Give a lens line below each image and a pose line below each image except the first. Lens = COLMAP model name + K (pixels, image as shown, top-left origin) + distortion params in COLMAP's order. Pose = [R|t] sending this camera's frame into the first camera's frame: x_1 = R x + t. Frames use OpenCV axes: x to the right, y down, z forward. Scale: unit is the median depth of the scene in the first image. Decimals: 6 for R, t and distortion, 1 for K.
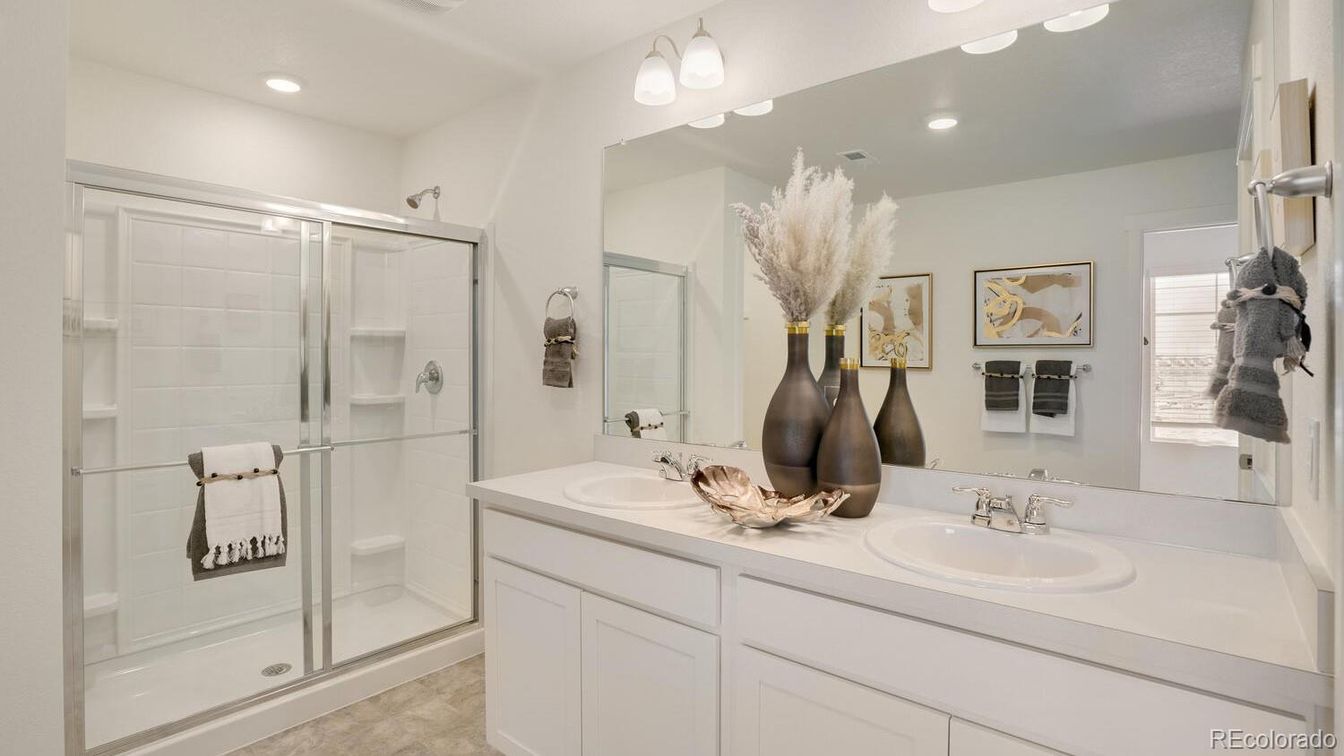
lens RADIAL K [[632.7, 0, 672.8], [0, 632.7, 363.6], [0, 0, 1]] dist [-0.043653, 0.000688]
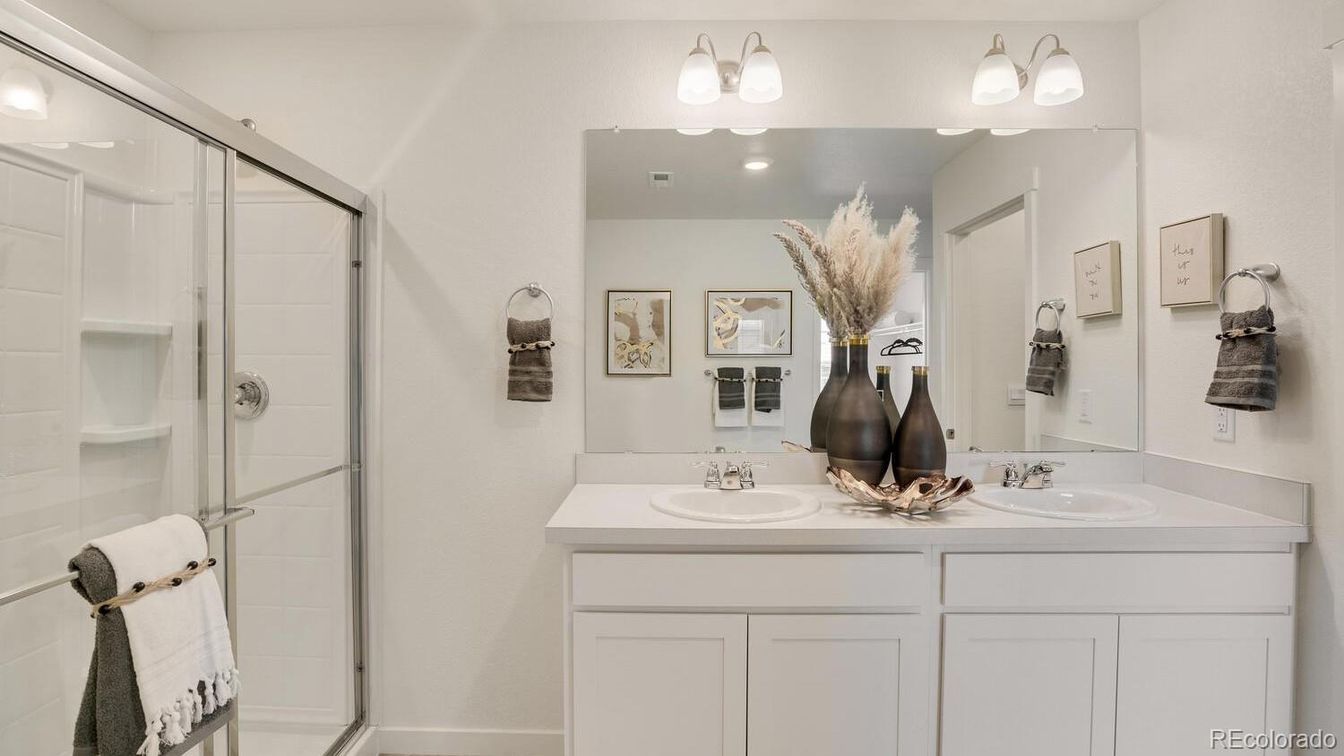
lens RADIAL K [[630.0, 0, 672.0], [0, 630.0, 378.0], [0, 0, 1]] dist [-0.034814, 0.000505]
pose [[0.776690, -0.015901, 0.629683, -0.337050], [0.009596, 0.999864, 0.013412, -0.001920], [-0.629810, -0.004375, 0.776737, 0.138157]]
